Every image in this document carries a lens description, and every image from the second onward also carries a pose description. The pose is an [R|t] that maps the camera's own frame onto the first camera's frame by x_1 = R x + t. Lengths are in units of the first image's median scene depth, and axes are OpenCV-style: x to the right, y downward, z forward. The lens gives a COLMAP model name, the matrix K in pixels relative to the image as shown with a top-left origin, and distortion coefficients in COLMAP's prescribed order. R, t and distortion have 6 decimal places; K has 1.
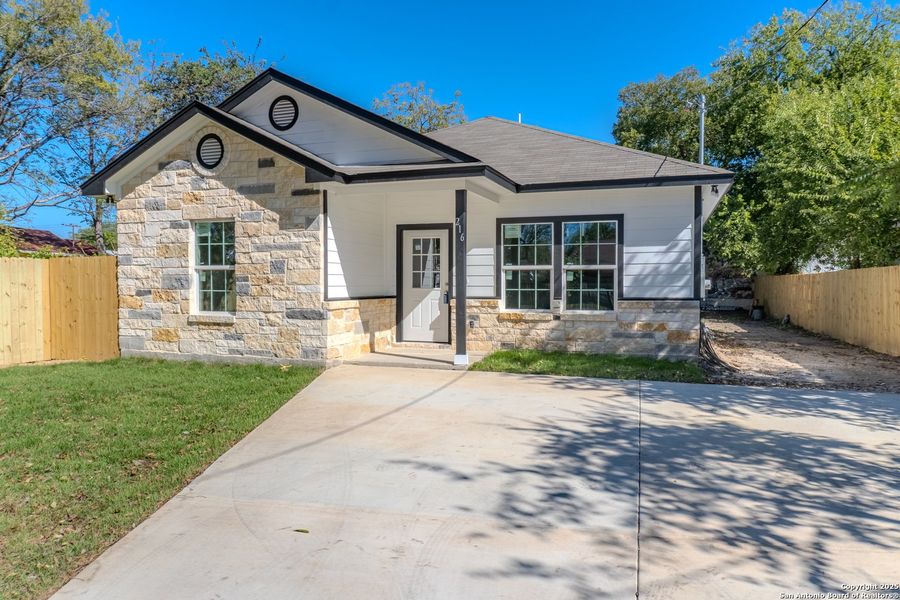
lens RADIAL K [[608.2, 0, 450.0], [0, 608.2, 300.4], [0, 0, 1]] dist [-0.006504, -0.000622]
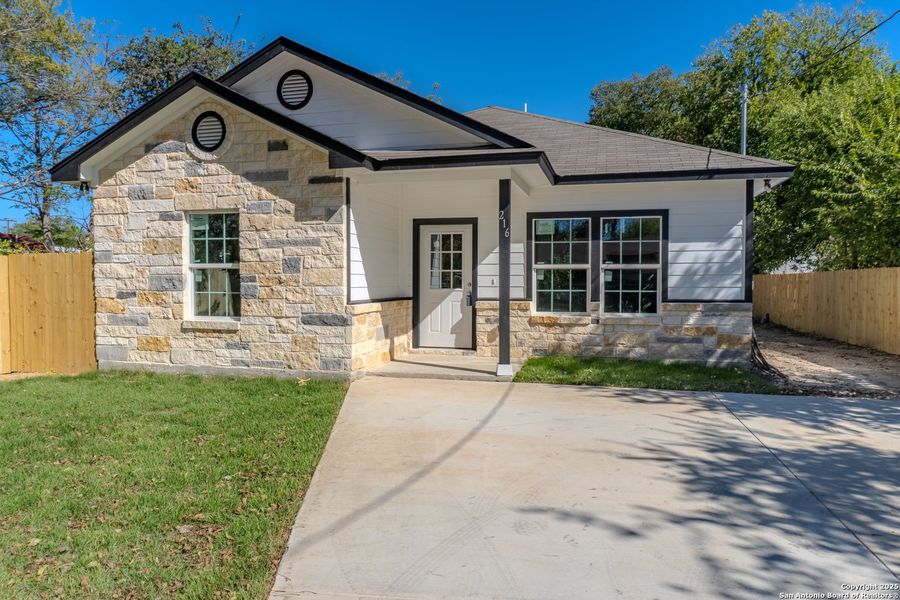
lens RADIAL K [[598.9, 0, 450.0], [0, 598.9, 300.0], [0, 0, 1]] dist [-0.007350, -0.000827]
pose [[0.996402, -0.002389, 0.084723, -0.121831], [0.002071, 0.999990, 0.003846, -0.007750], [-0.084731, -0.003657, 0.996397, 0.117979]]
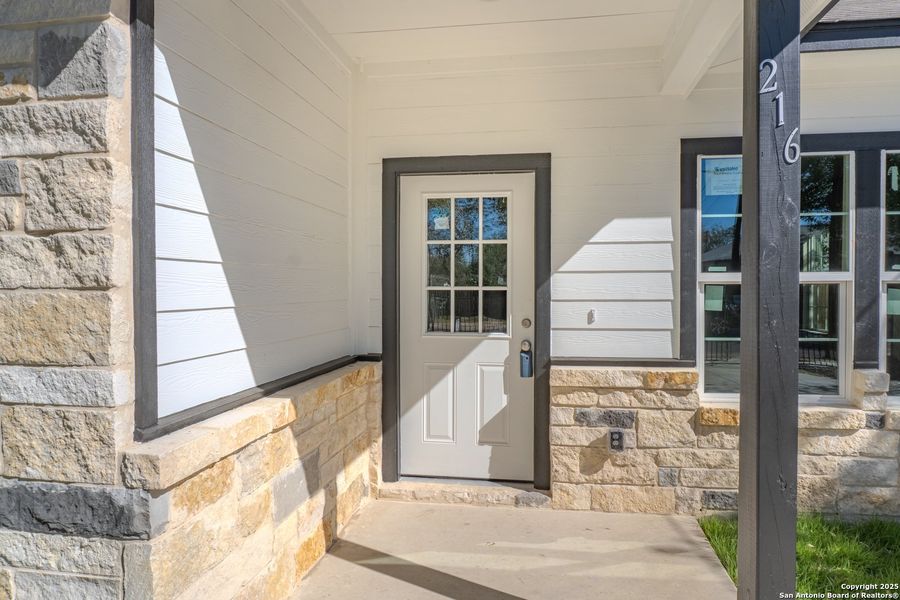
lens RADIAL K [[608.2, 0, 450.0], [0, 608.2, 300.4], [0, 0, 1]] dist [-0.006504, -0.000622]
pose [[0.984314, -0.007419, 0.176267, -0.126276], [0.009349, 0.999905, -0.010125, -0.040469], [-0.176175, 0.011614, 0.984290, 0.712396]]
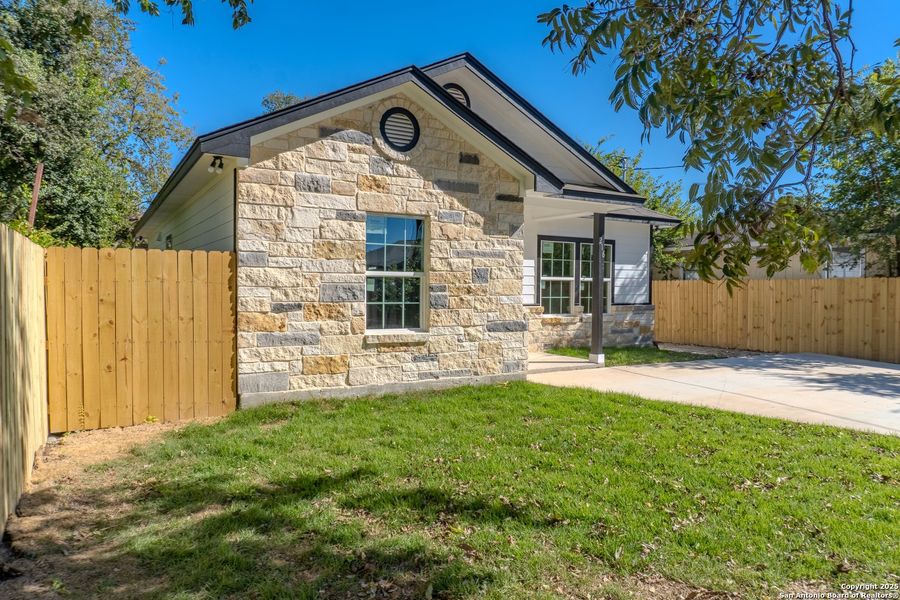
lens RADIAL K [[598.9, 0, 450.0], [0, 598.9, 300.0], [0, 0, 1]] dist [-0.007350, -0.000827]
pose [[0.642957, -0.012866, 0.765794, -0.933102], [0.015307, 0.999875, 0.003948, -0.021529], [-0.765749, 0.009183, 0.643073, 0.430287]]
